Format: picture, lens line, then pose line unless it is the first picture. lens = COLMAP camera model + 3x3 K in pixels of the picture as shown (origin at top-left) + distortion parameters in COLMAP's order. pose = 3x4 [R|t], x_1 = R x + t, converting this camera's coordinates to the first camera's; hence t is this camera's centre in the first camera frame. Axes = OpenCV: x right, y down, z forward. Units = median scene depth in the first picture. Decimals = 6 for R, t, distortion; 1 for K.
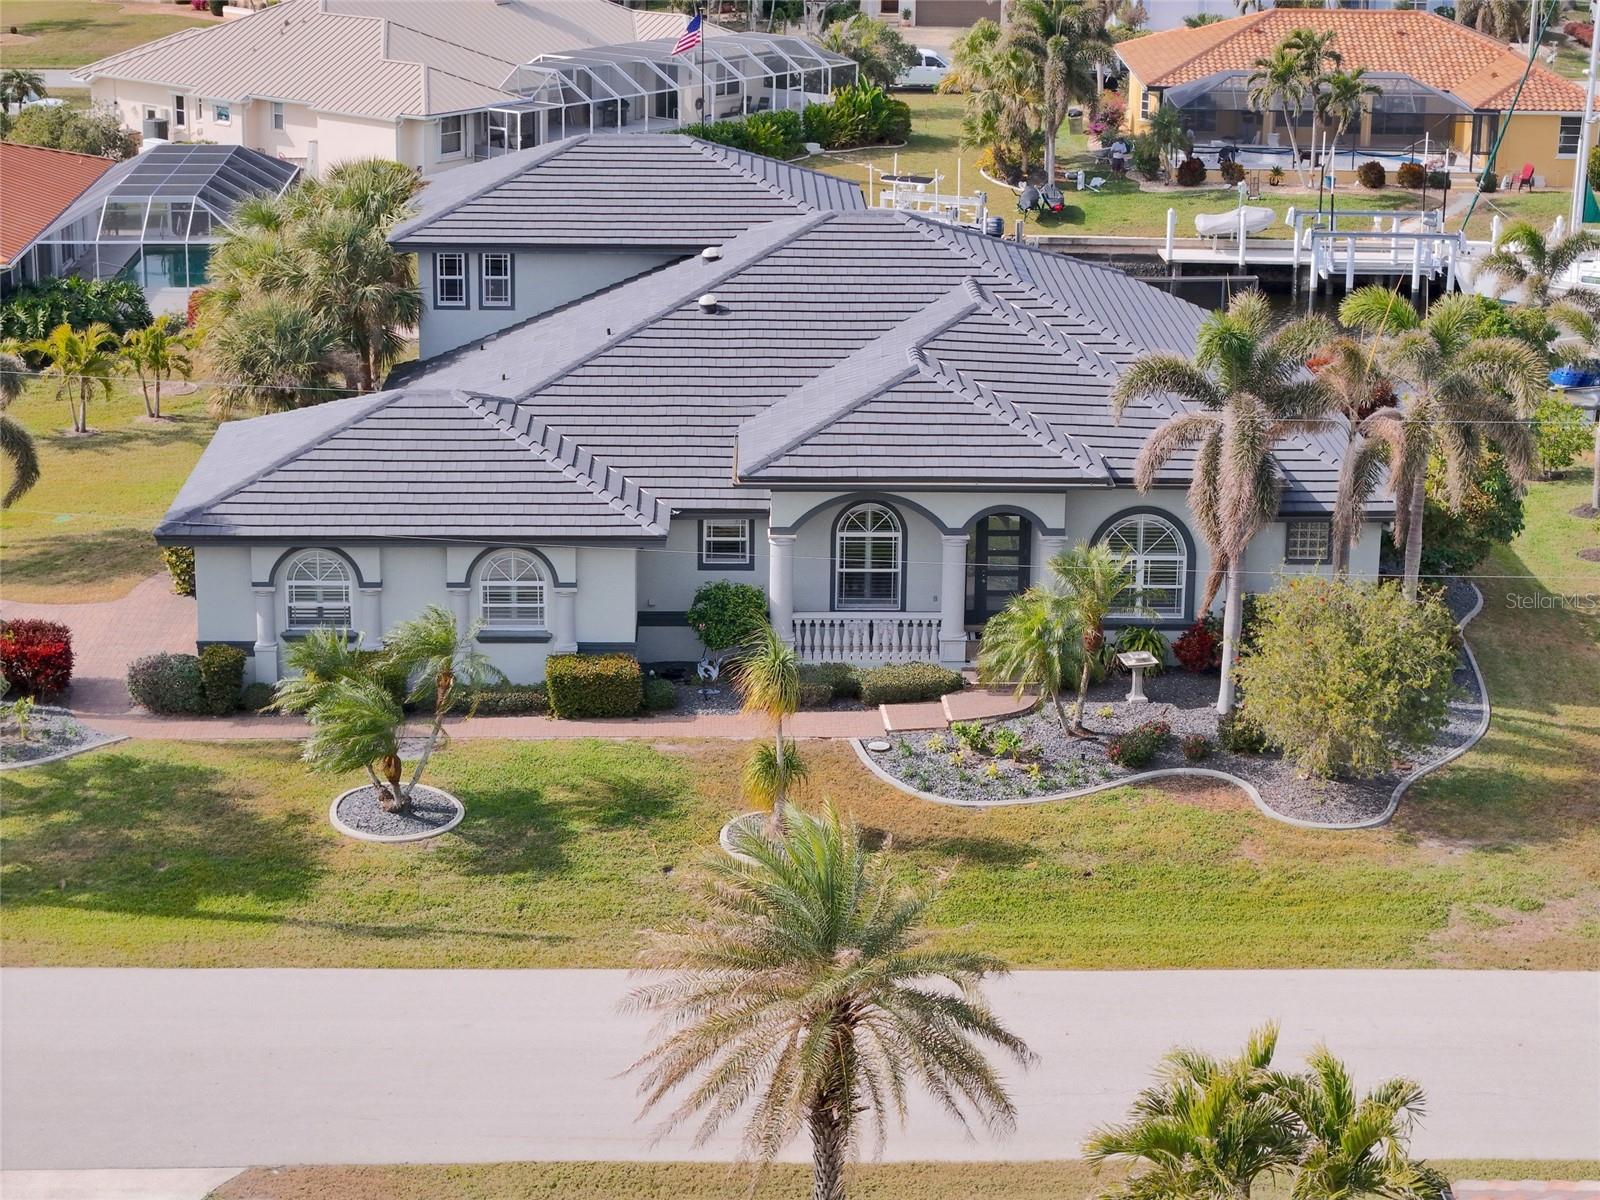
lens RADIAL K [[3220.1, 0, 800.0], [0, 3220.1, 600.0], [0, 0, 1]] dist [-0.321039, 1.874805]
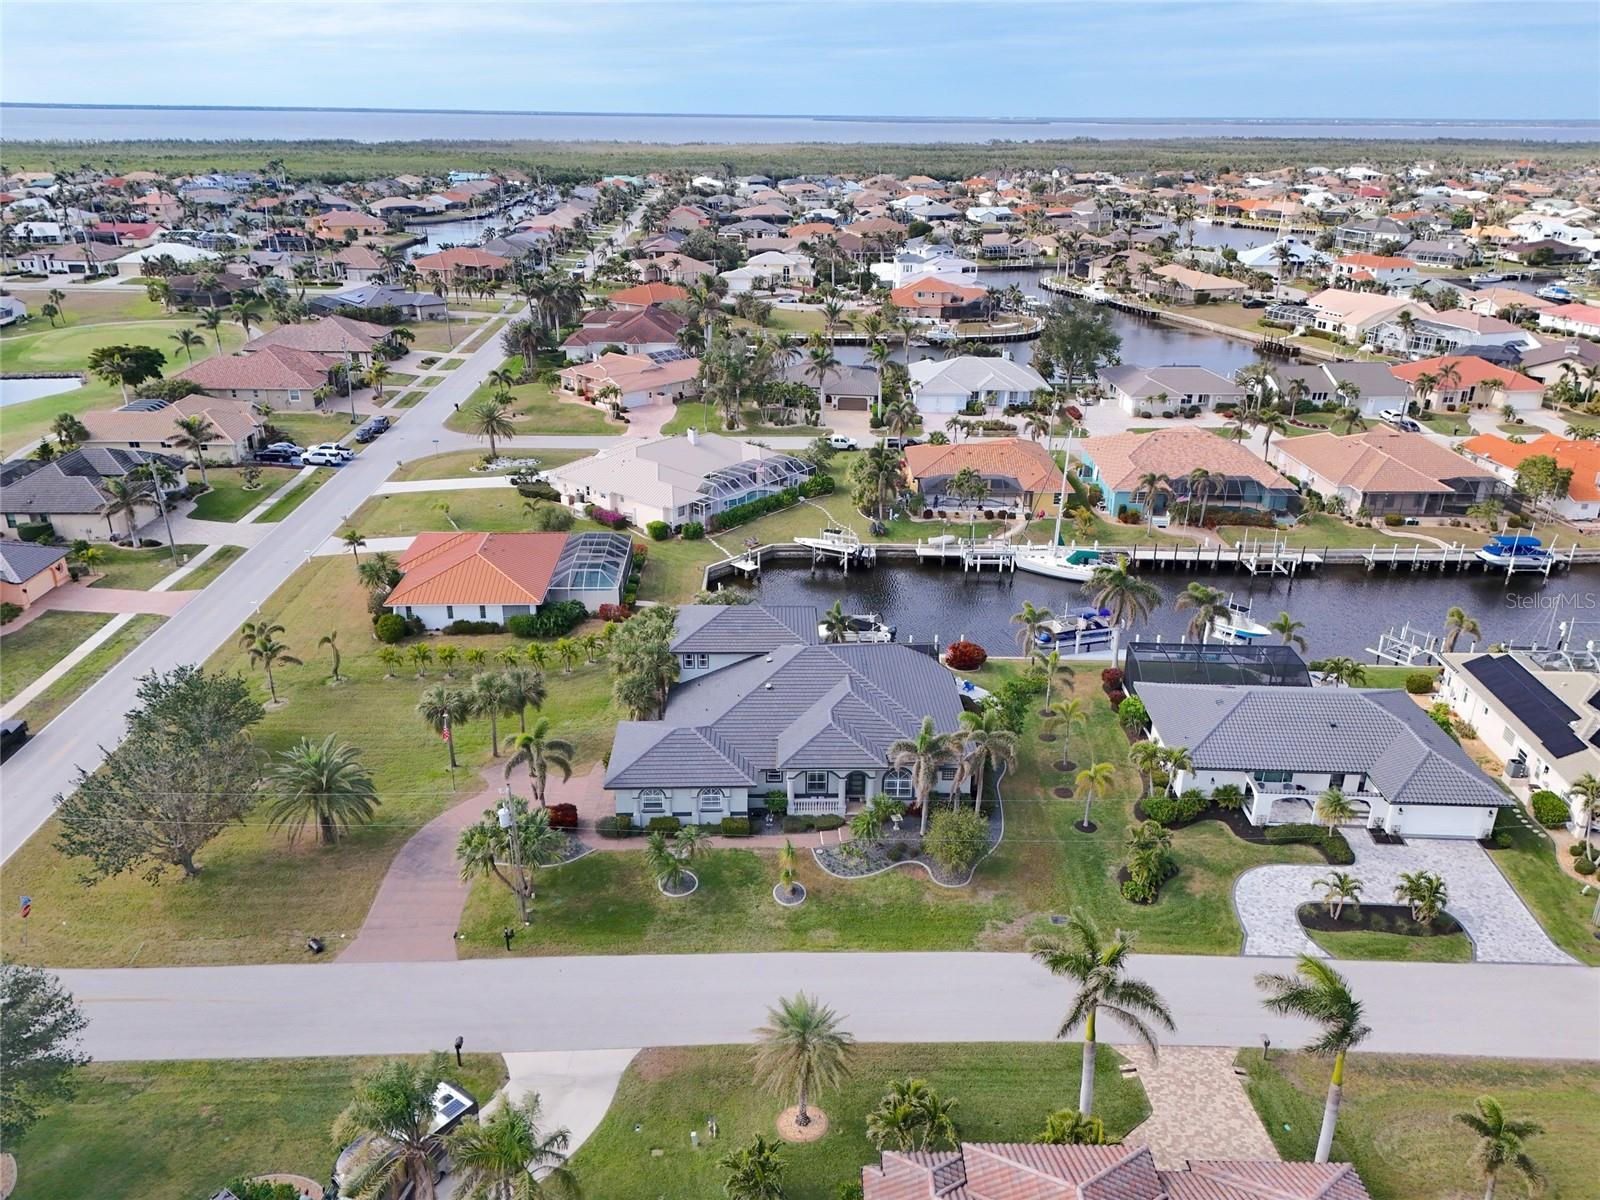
lens RADIAL K [[1171.9, 0, 800.0], [0, 1171.9, 600.0], [0, 0, 1]] dist [0.088842, -0.106139]
pose [[0.999999, -0.001281, 0.000975, 0.002864], [0.001174, 0.994677, 0.103040, -0.334202], [-0.001102, -0.103038, 0.994677, -0.202974]]
